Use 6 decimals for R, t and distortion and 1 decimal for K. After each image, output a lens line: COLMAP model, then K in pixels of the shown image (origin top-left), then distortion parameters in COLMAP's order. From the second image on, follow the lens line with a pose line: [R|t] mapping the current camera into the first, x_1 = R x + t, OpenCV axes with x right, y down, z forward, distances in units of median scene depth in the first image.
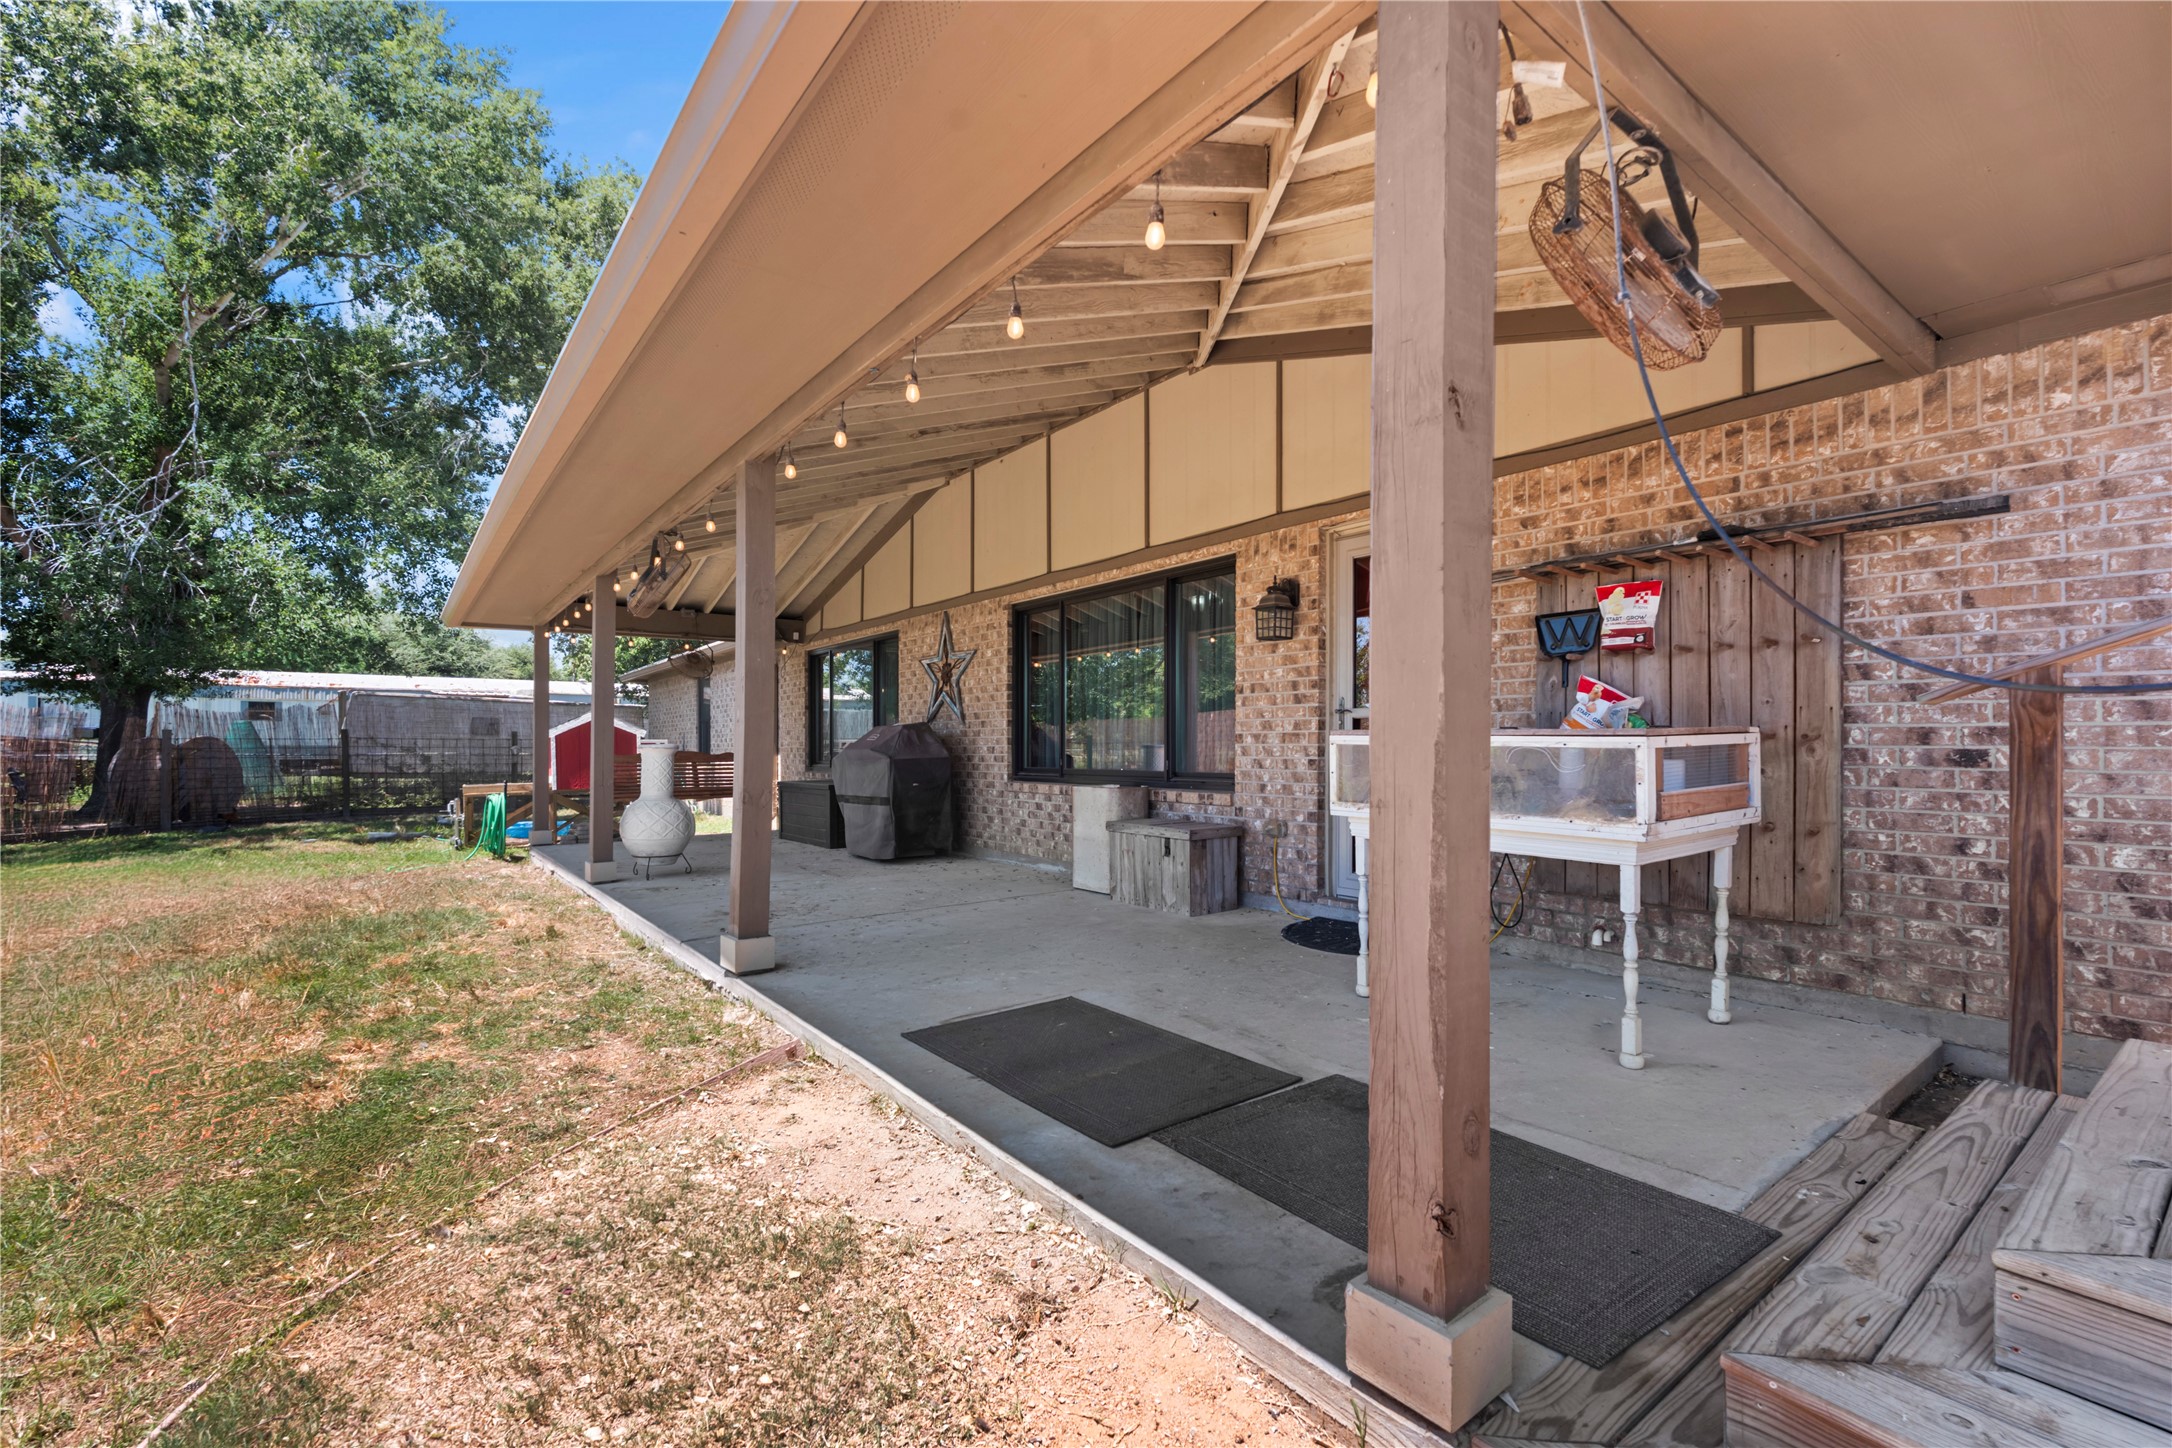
lens RADIAL K [[937.2, 0, 1085.5], [0, 937.2, 736.8], [0, 0, 1]] dist [0.002389, -0.001003]
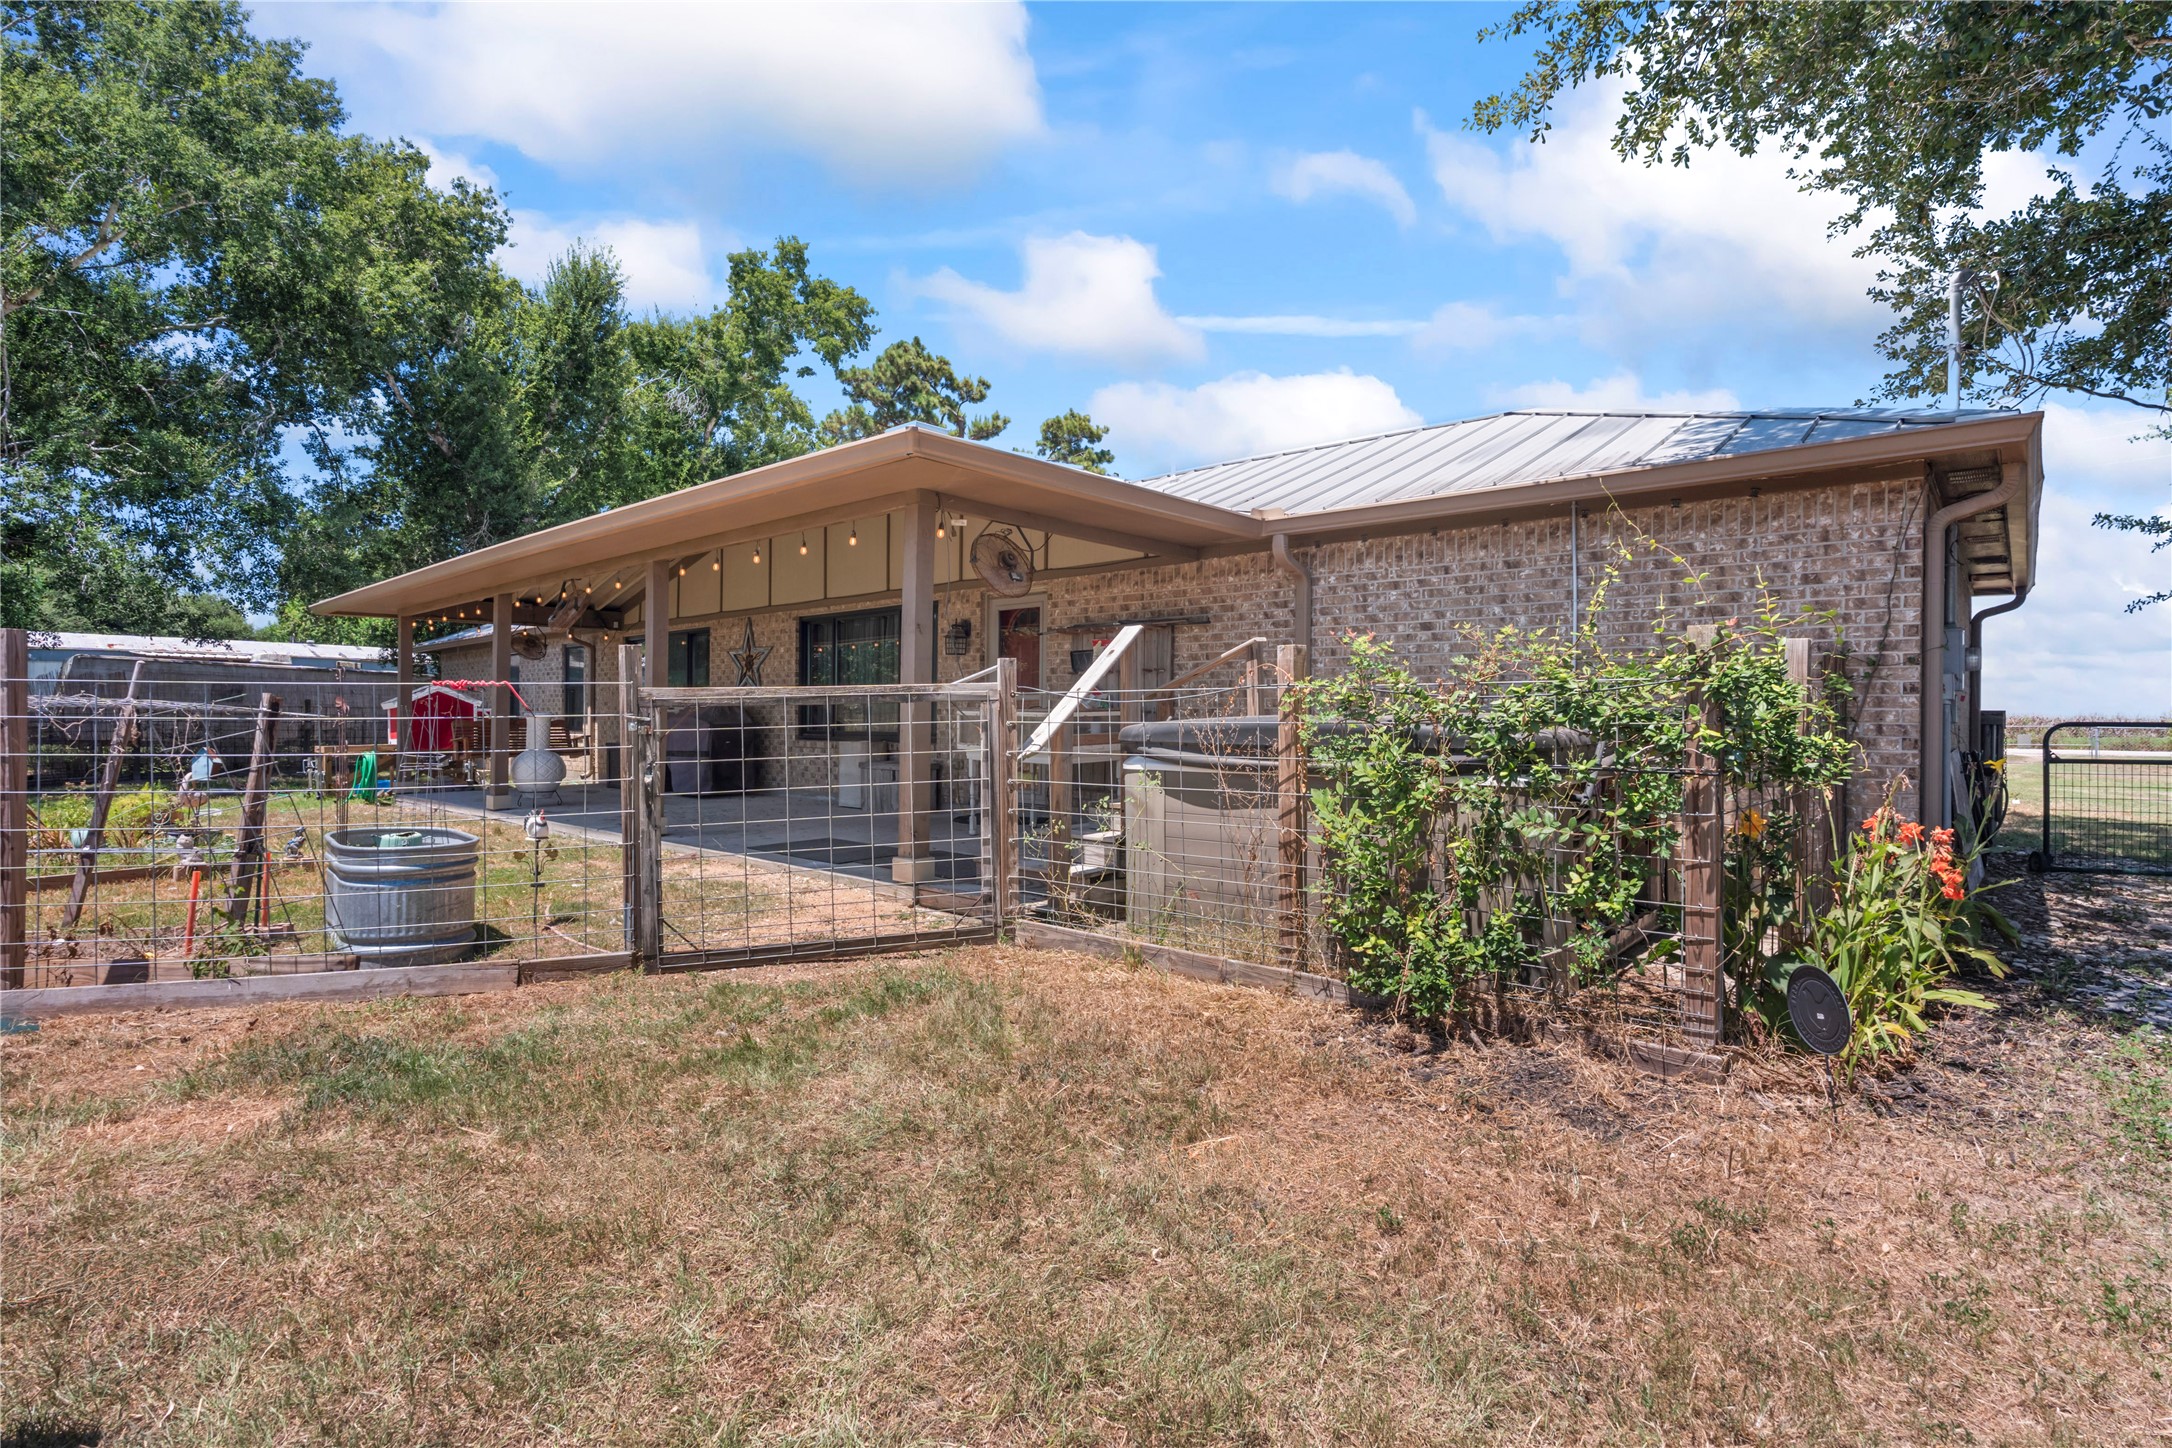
lens RADIAL K [[1018.1, 0, 1086.0], [0, 1018.1, 724.0], [0, 0, 1]] dist [0.001709, 0.000207]
pose [[0.980436, 0.007595, 0.196691, 0.032057], [-0.010038, 0.999884, 0.011429, 0.000505], [-0.196581, -0.013180, 0.980399, -0.422862]]
